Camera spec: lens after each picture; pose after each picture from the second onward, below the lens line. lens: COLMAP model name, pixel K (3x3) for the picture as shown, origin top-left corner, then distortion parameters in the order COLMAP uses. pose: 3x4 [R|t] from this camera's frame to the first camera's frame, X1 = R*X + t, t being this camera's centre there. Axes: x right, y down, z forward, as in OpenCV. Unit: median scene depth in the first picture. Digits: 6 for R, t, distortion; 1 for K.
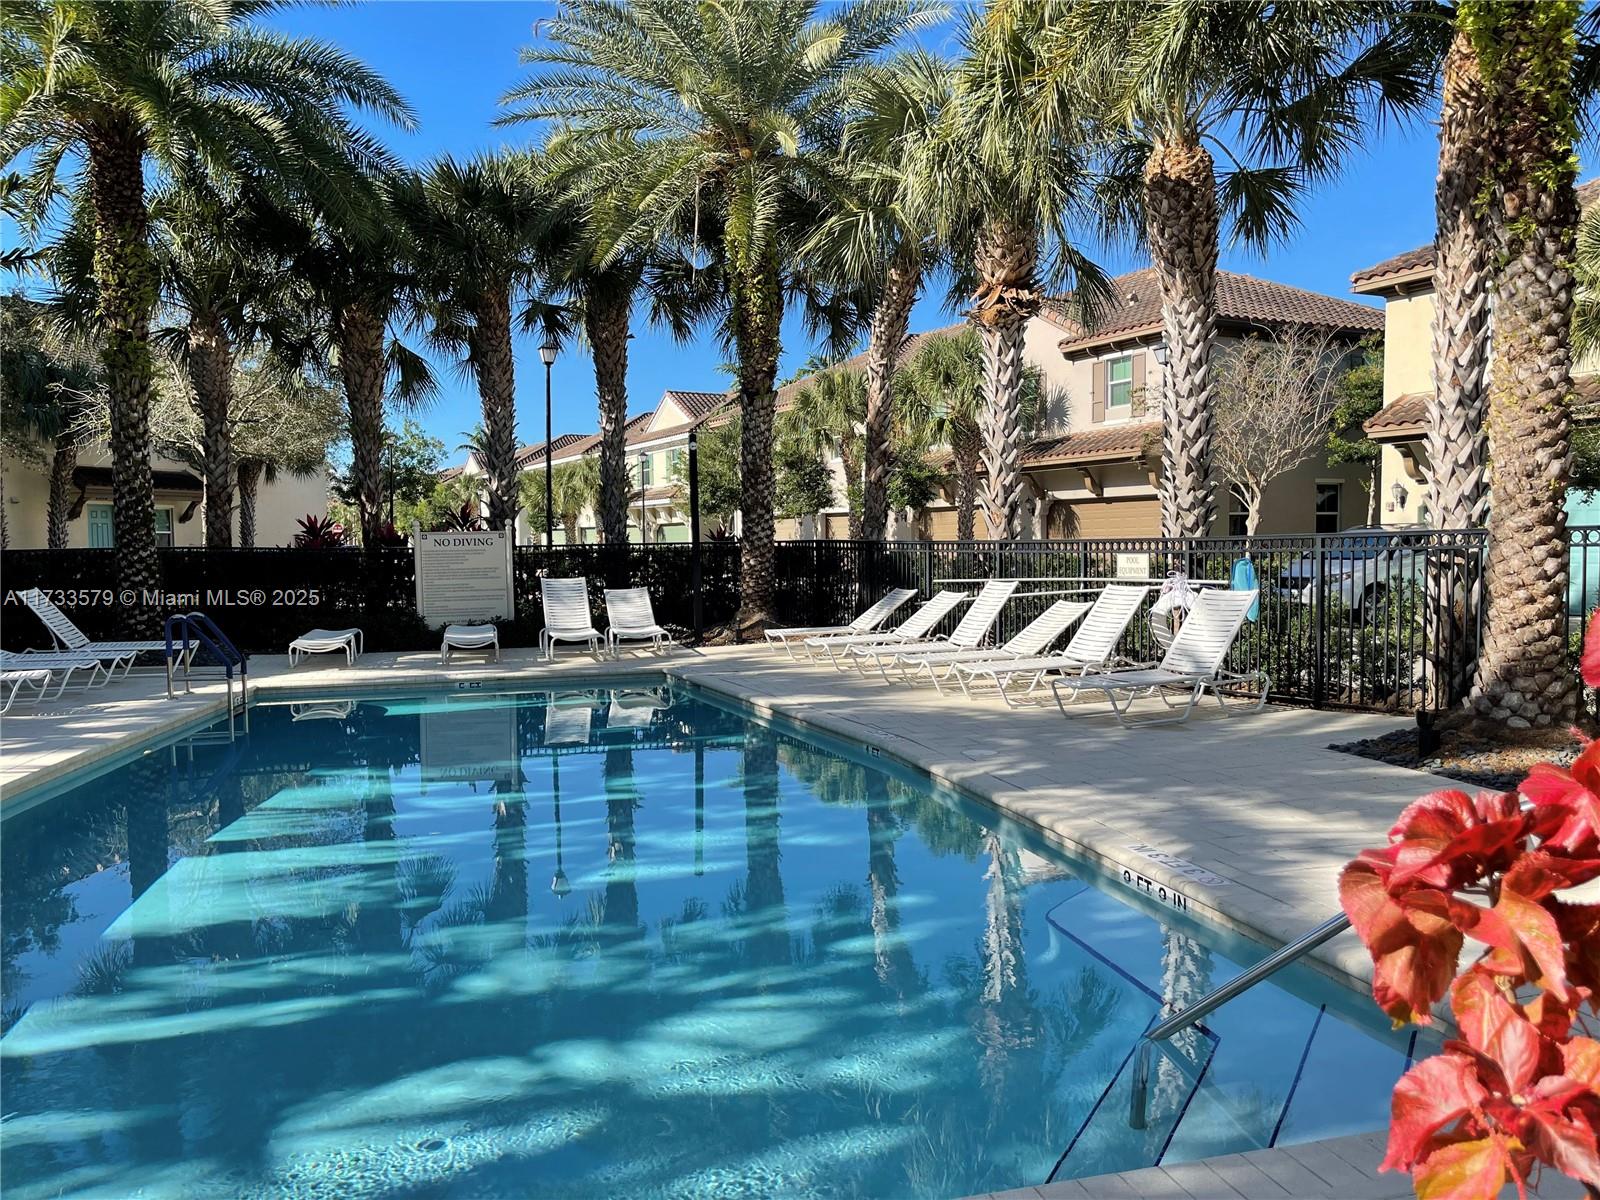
lens RADIAL K [[1224.8, 0, 799.8], [0, 1224.8, 600.0], [0, 0, 1]] dist [-0.002780, -0.001368]
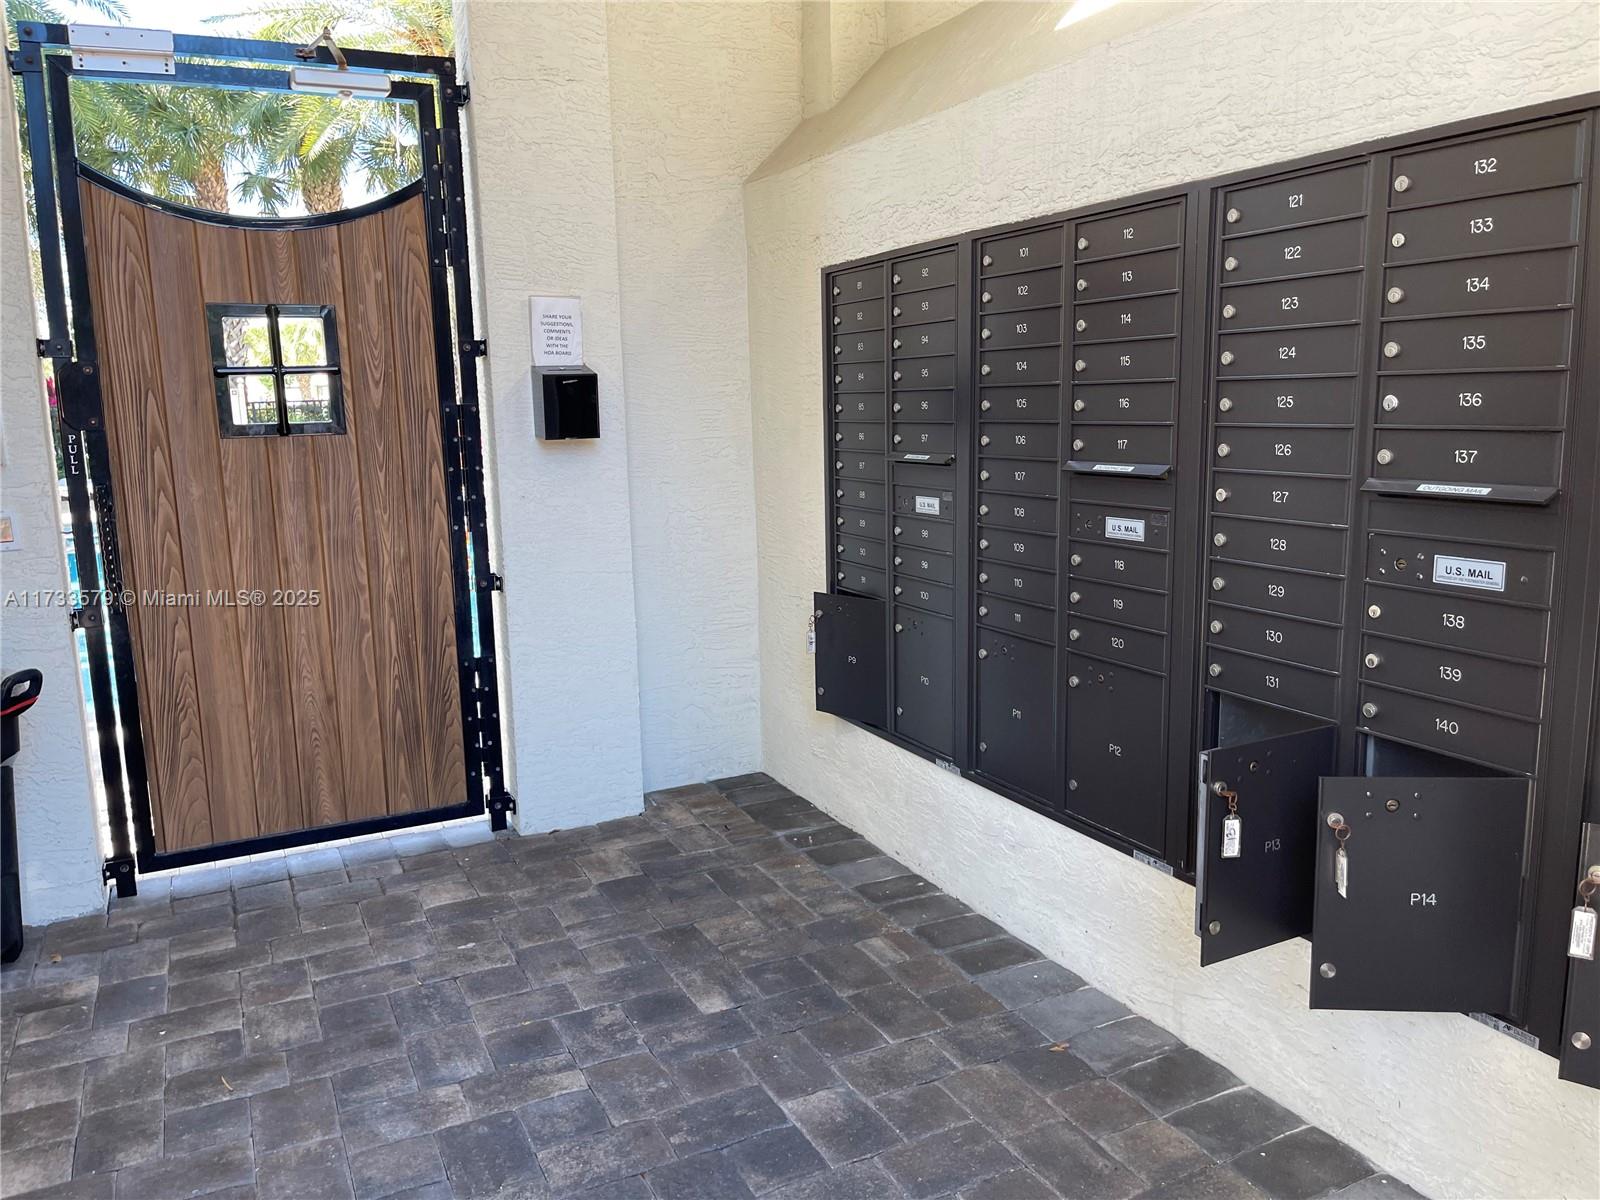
lens RADIAL K [[1224.8, 0, 798.5], [0, 1224.8, 599.1], [0, 0, 1]] dist [-0.002780, -0.001368]
pose [[0.981487, -0.043877, 0.186435, 0.040427], [0.022088, 0.992842, 0.117378, 0.013295], [-0.190251, -0.111087, 0.975430, -0.188375]]
